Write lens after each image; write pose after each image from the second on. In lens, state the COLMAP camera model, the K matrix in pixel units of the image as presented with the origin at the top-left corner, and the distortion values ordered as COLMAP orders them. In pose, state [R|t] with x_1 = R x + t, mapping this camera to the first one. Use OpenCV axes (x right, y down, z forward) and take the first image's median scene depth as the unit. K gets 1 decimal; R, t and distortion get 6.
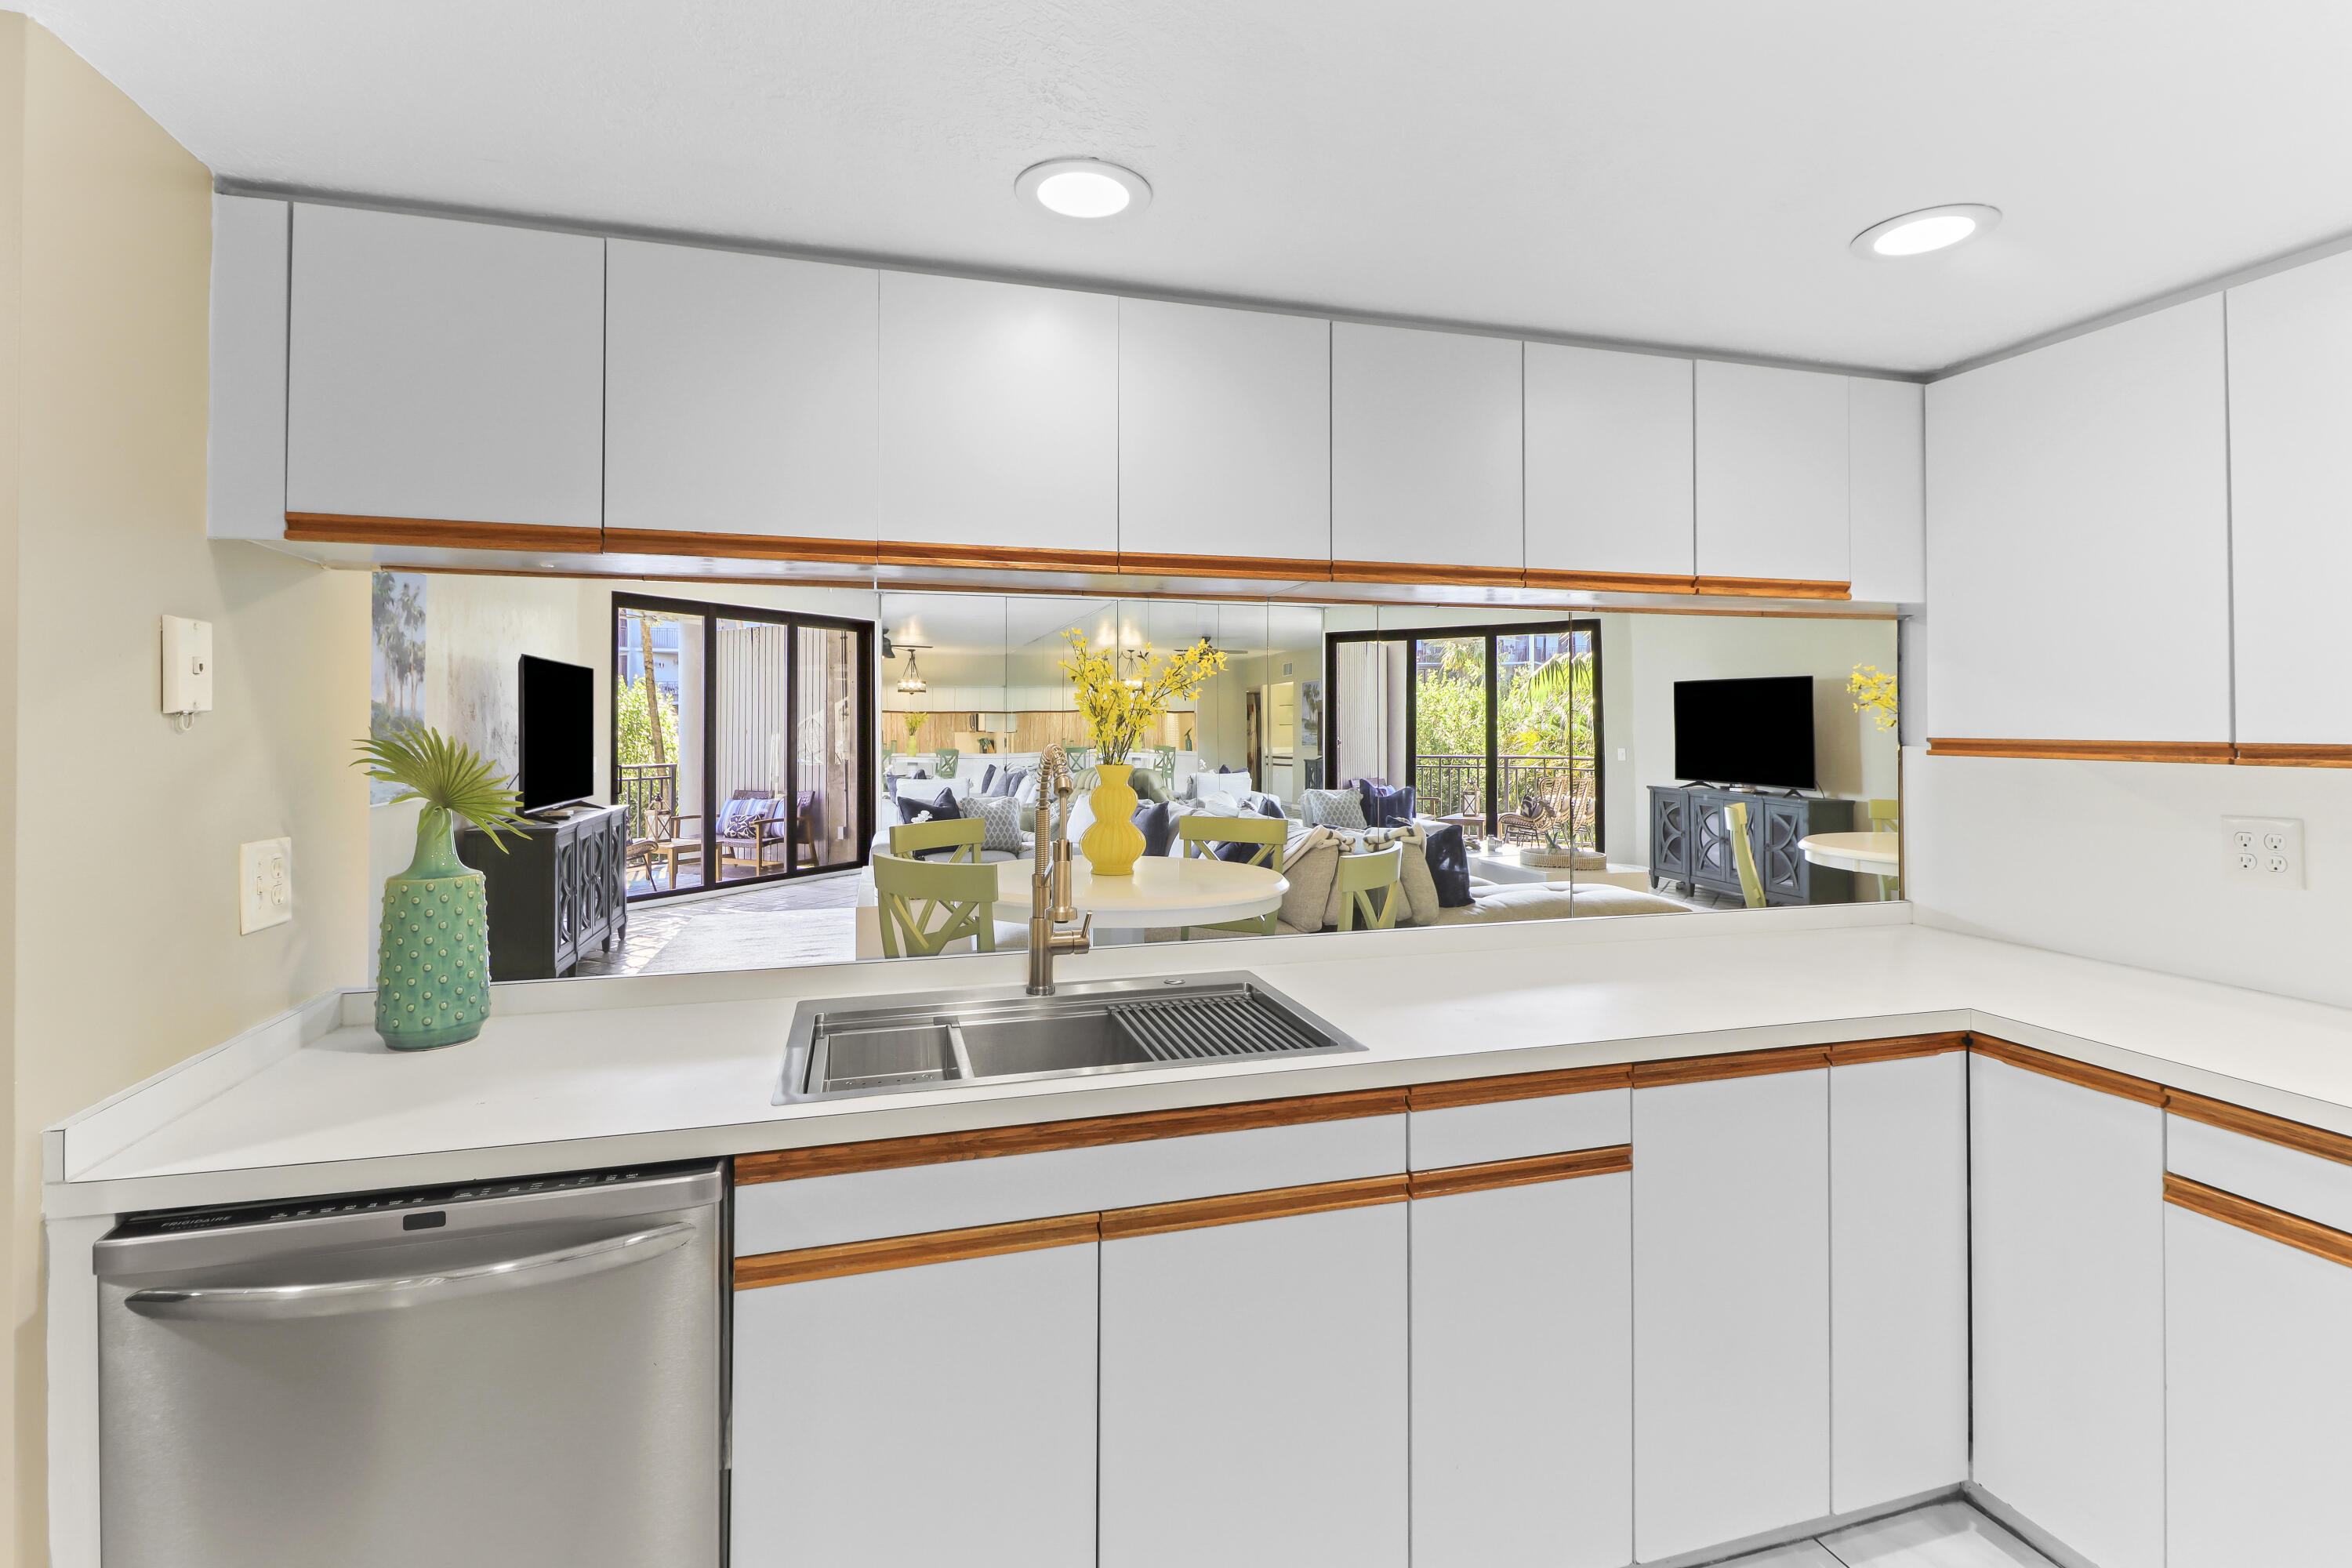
lens RADIAL K [[1094.1, 0, 1184.7], [0, 1094.1, 698.2], [0, 0, 1]] dist [0.026697, -0.016681]
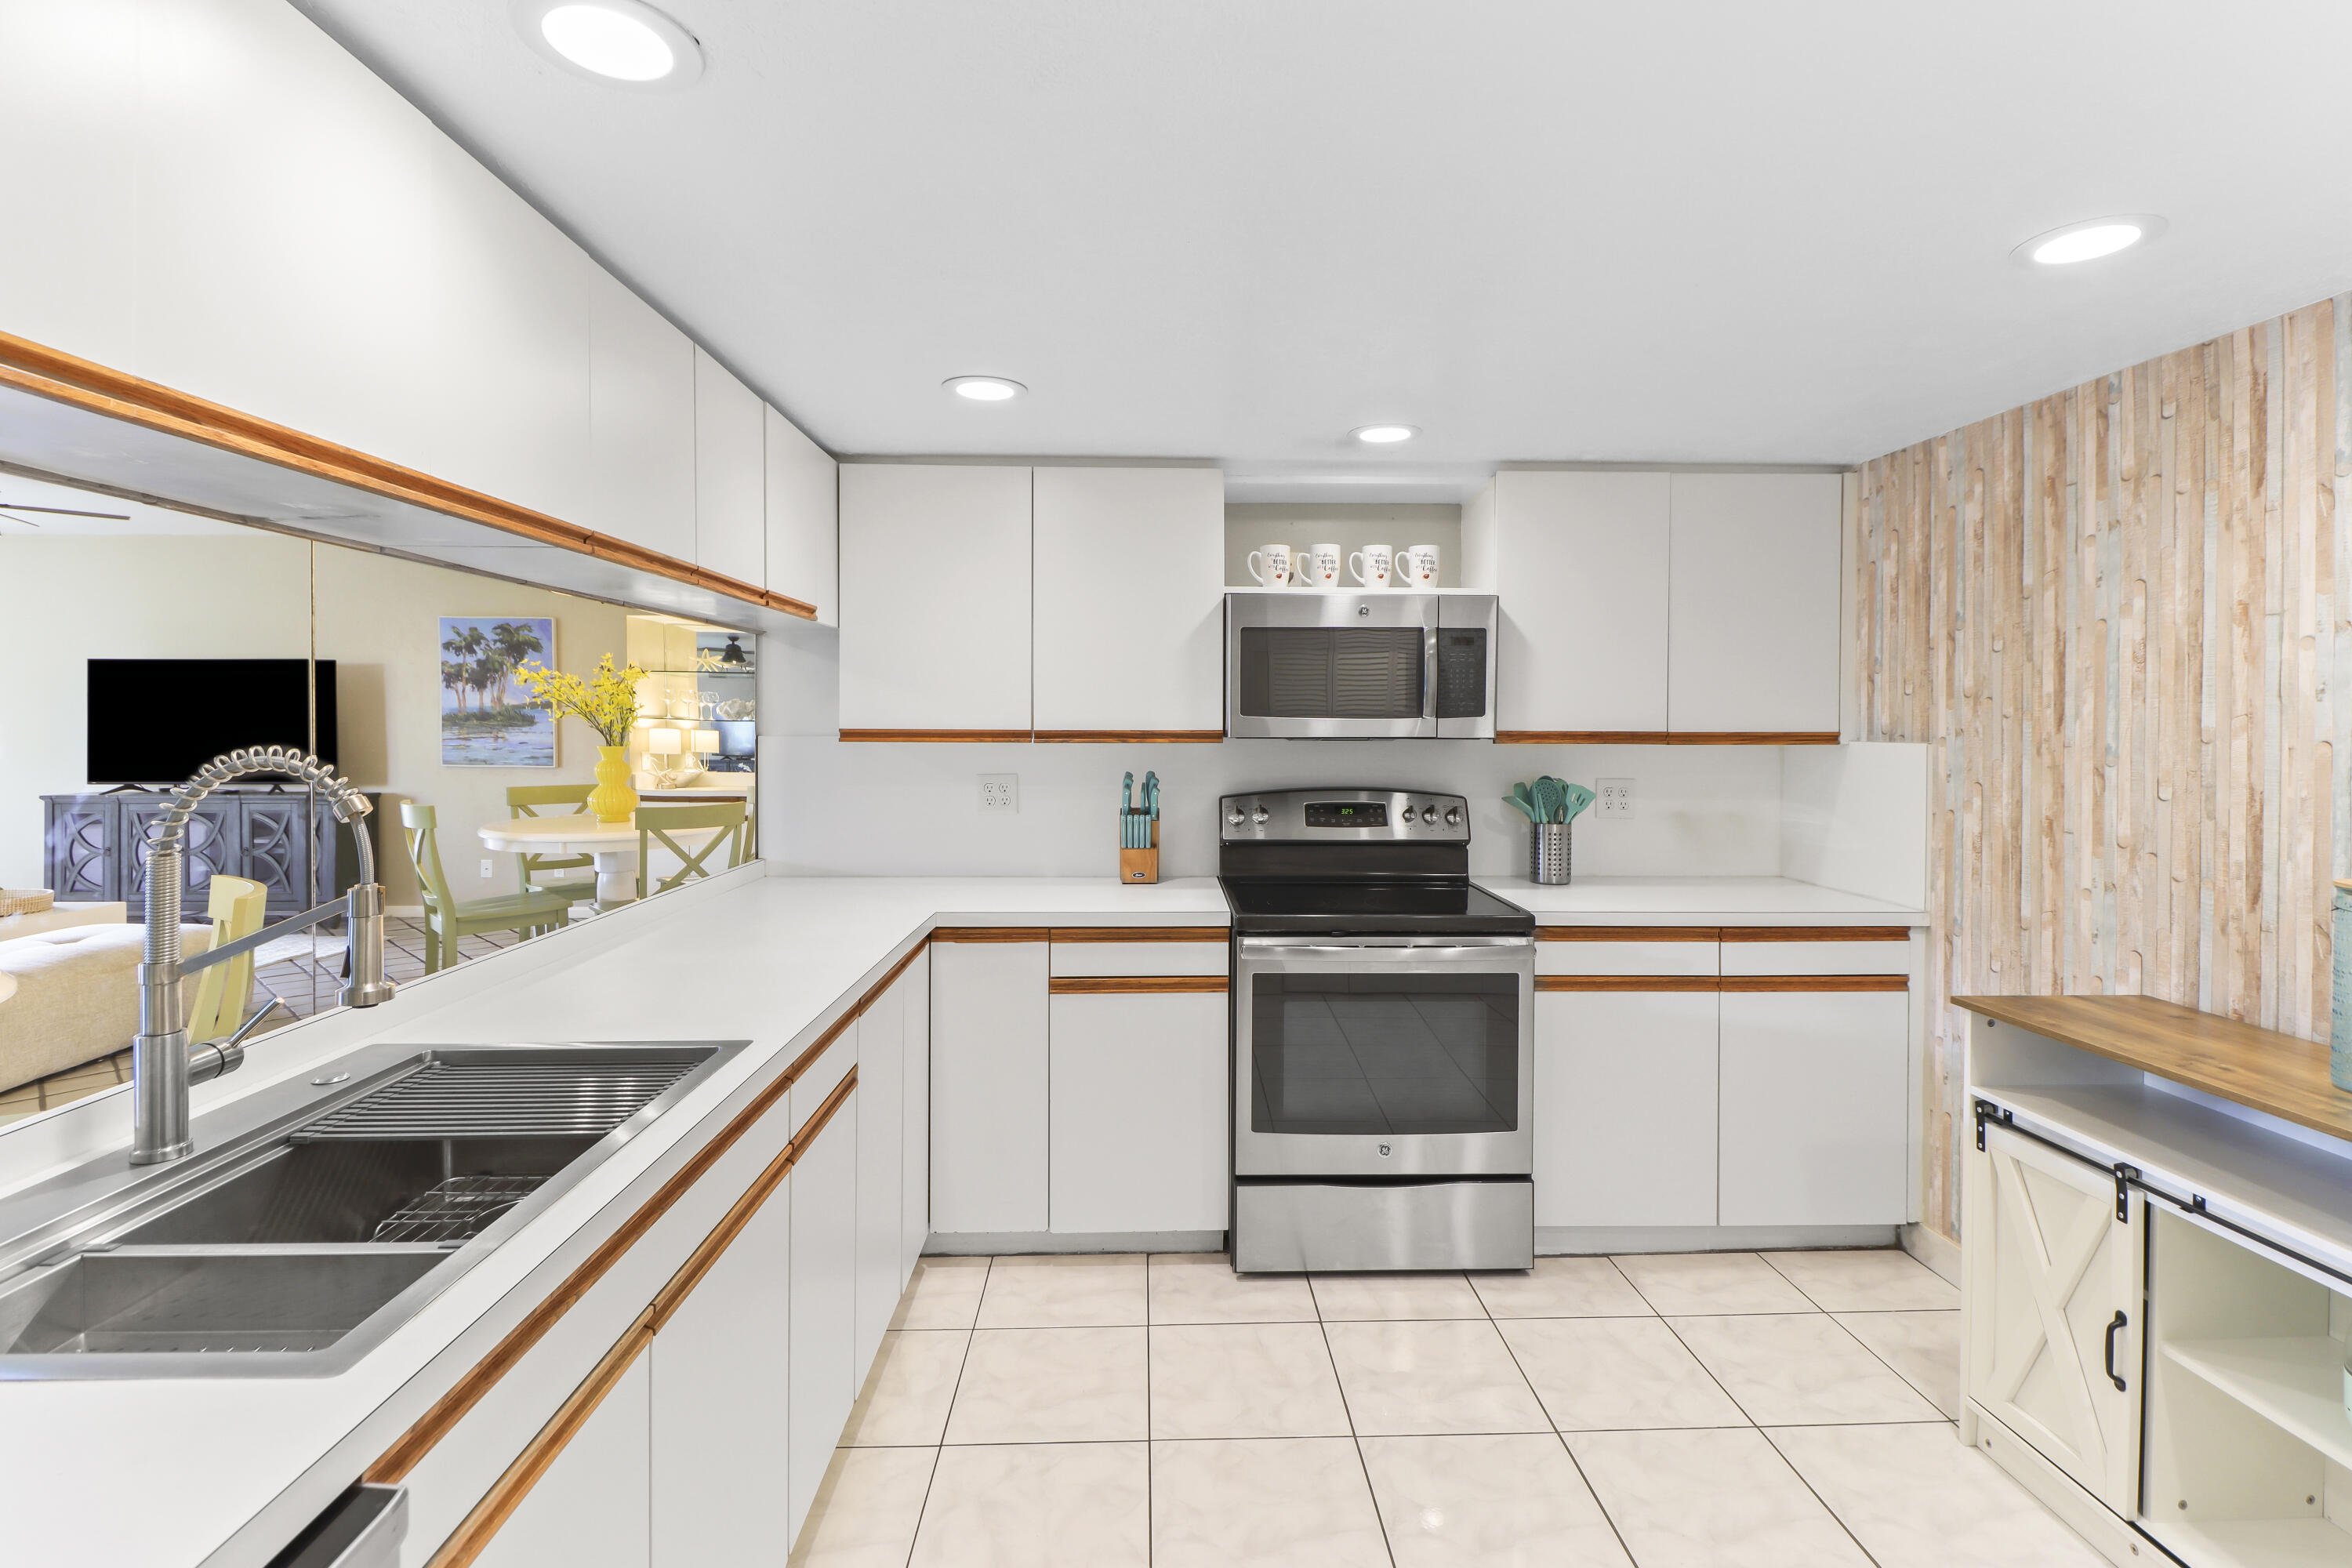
lens RADIAL K [[1069.1, 0, 1183.0], [0, 1069.1, 732.3], [0, 0, 1]] dist [-0.024057, -0.000125]
pose [[0.254666, -0.009290, 0.966984, -0.669000], [-0.030332, 0.999385, 0.017590, 0.007829], [-0.966553, -0.033810, 0.254228, 0.378994]]
